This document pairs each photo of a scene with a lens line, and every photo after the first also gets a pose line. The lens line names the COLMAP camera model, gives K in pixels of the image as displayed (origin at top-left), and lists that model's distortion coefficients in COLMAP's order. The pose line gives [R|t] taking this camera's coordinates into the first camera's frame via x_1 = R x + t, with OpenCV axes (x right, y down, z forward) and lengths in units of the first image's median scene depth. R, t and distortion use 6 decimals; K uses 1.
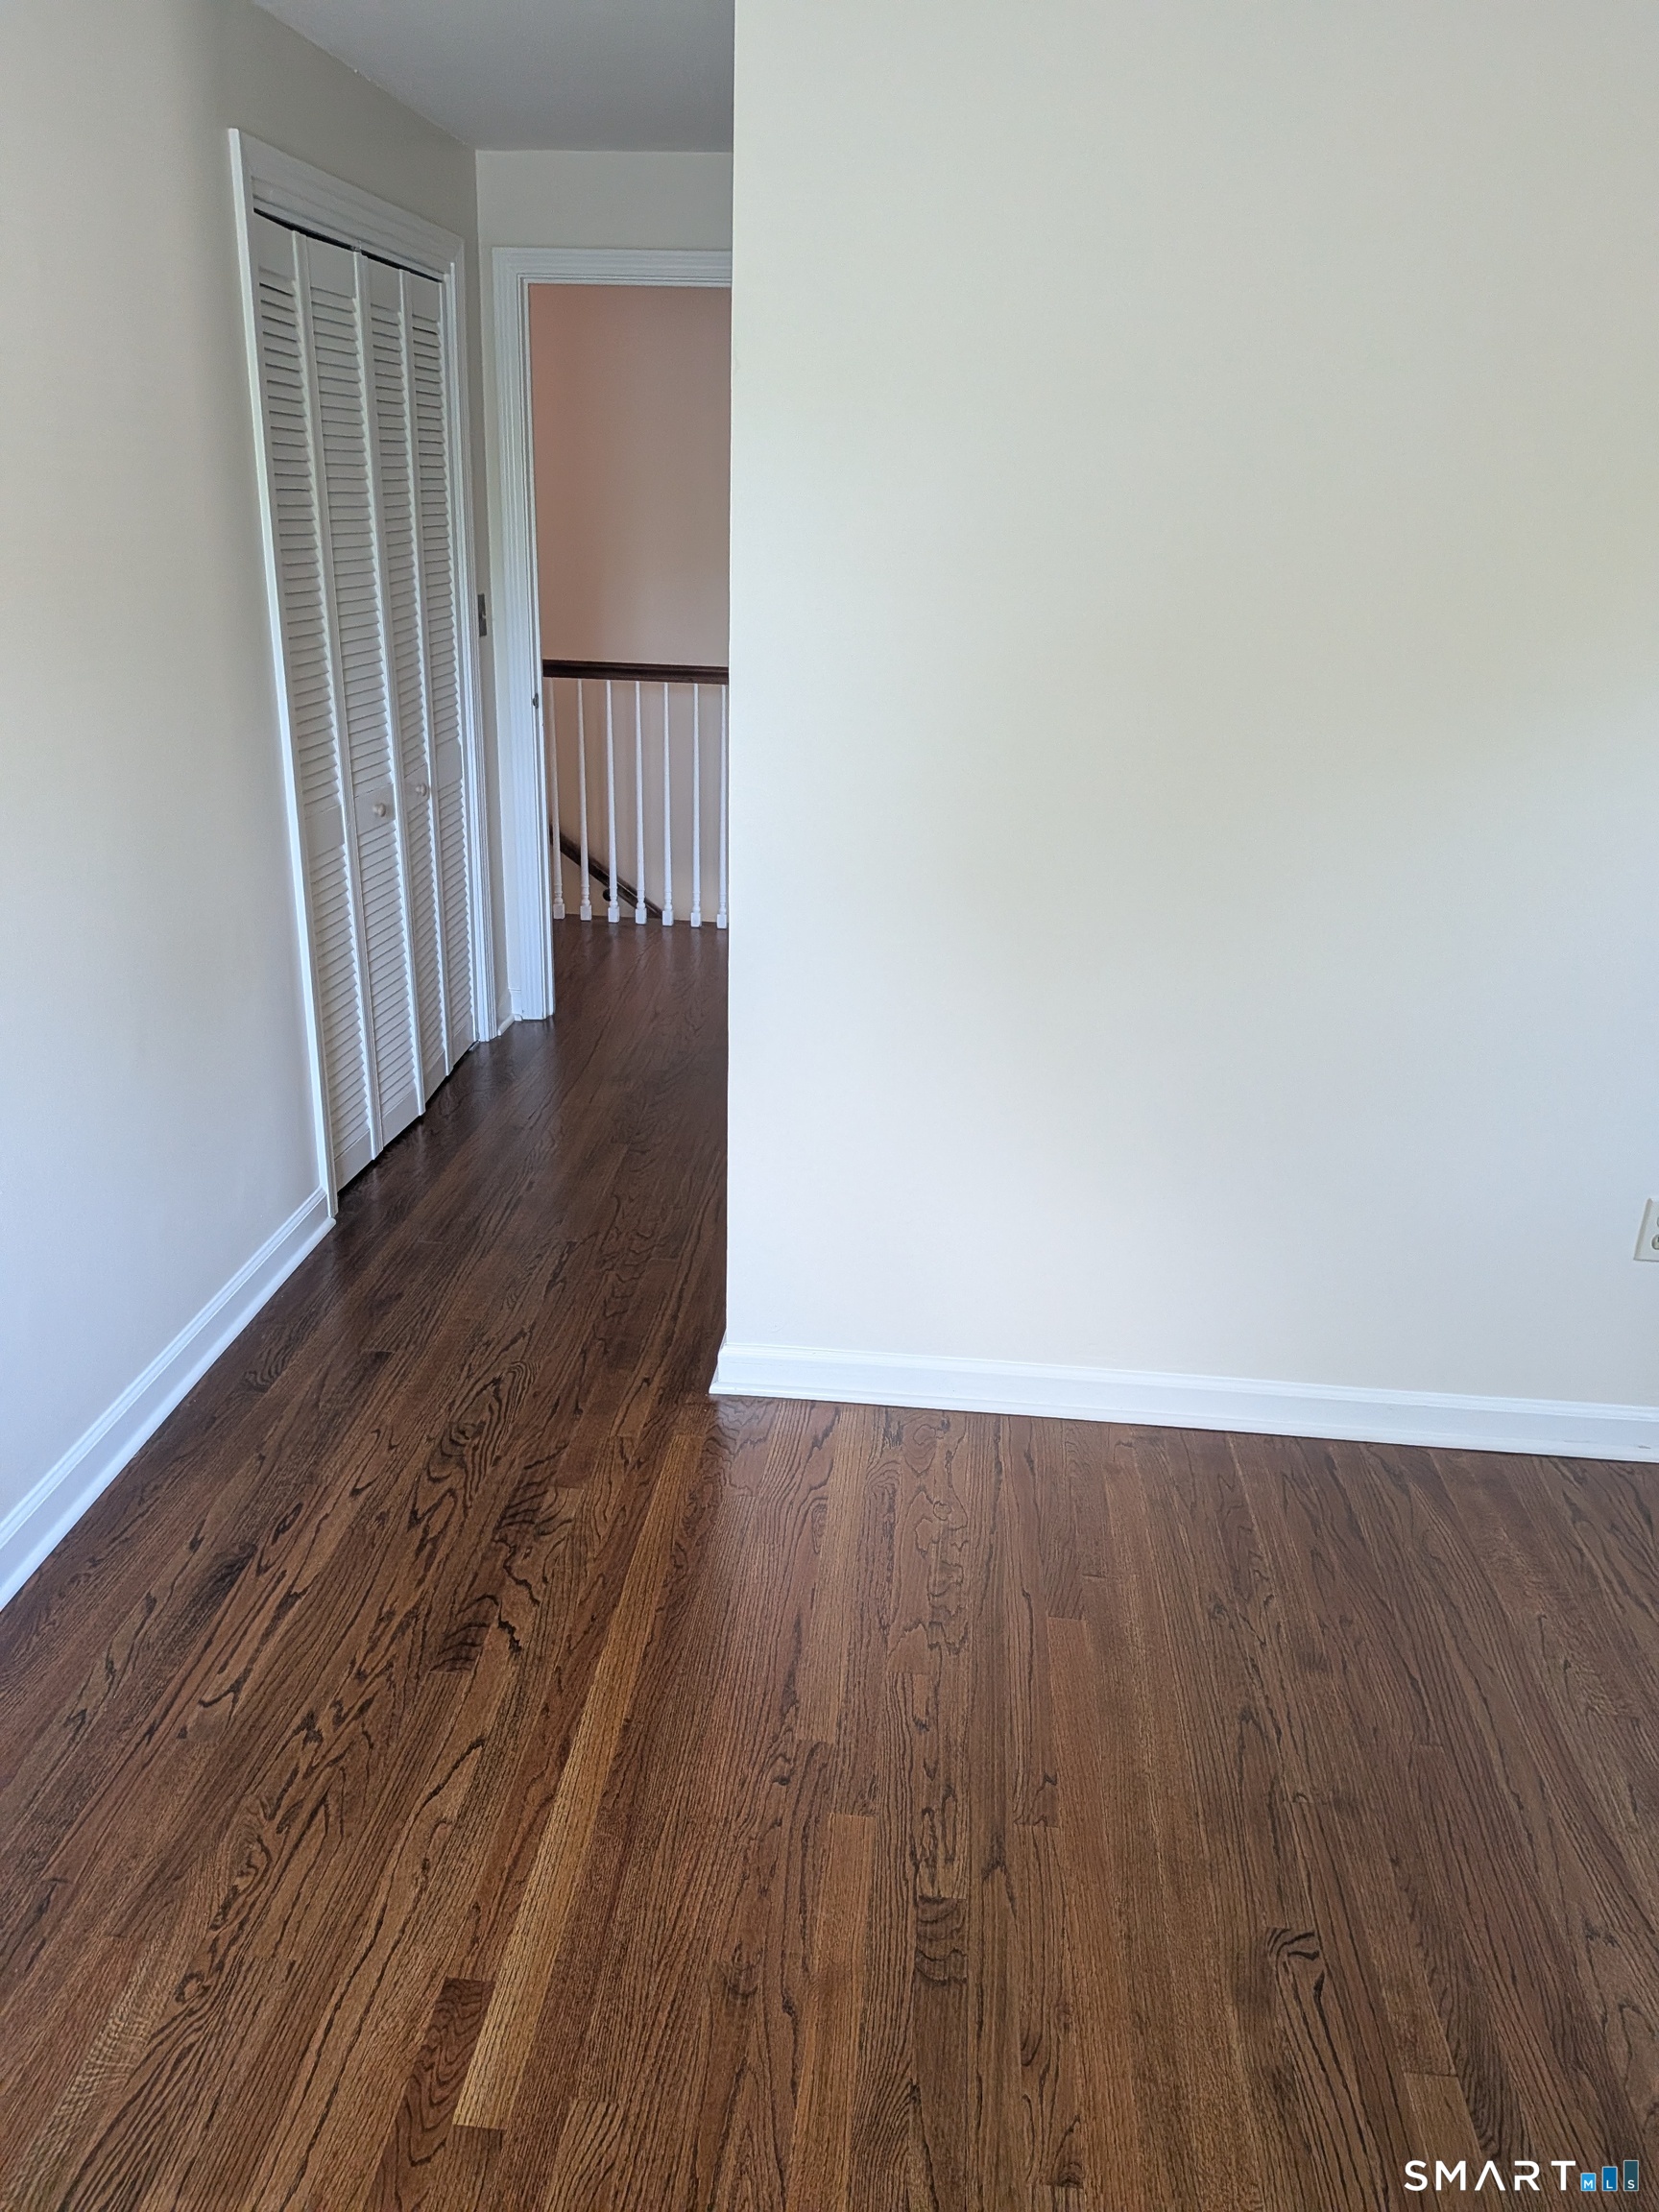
lens RADIAL K [[1621.8, 0, 839.4], [0, 1621.8, 1086.6], [0, 0, 1]] dist [0.067755, -0.091504]
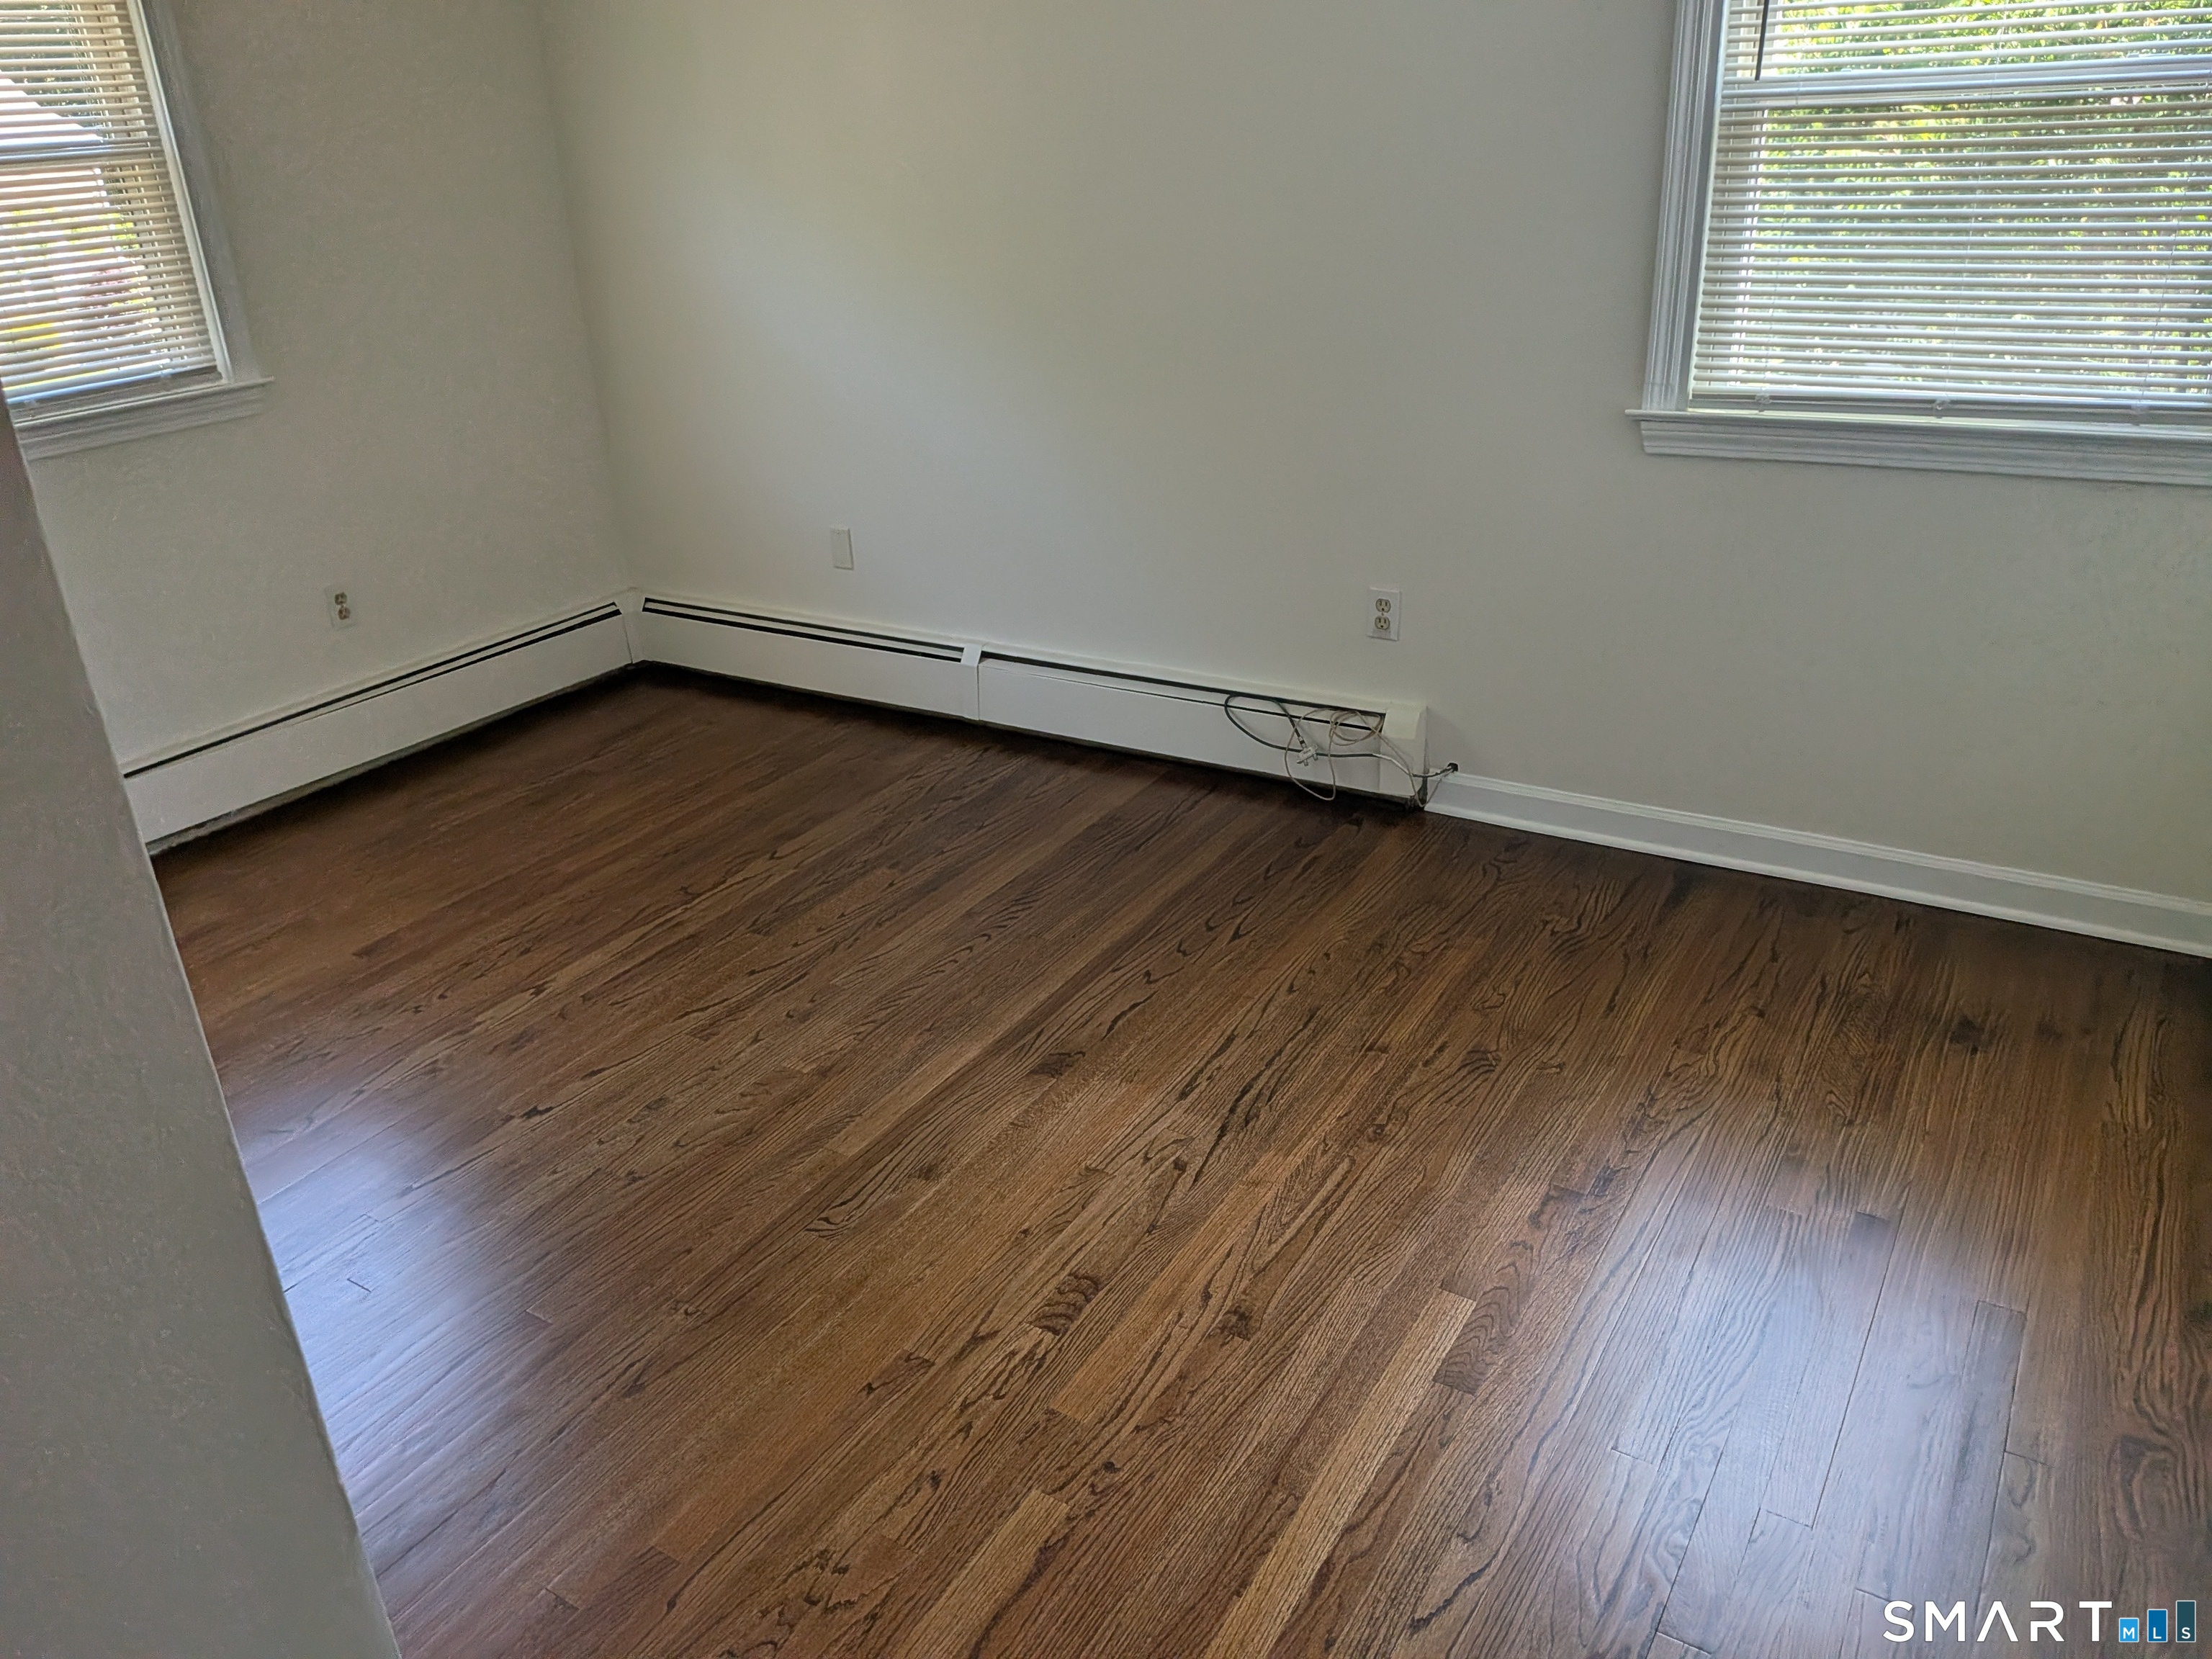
lens RADIAL K [[1621.8, 0, 1081.5], [0, 1621.8, 824.9], [0, 0, 1]] dist [0.067755, -0.091504]
pose [[-0.881044, -0.173407, 0.440105, -0.386942], [0.194491, 0.715314, 0.671192, -0.497705], [-0.431202, 0.676946, -0.596497, 1.373480]]
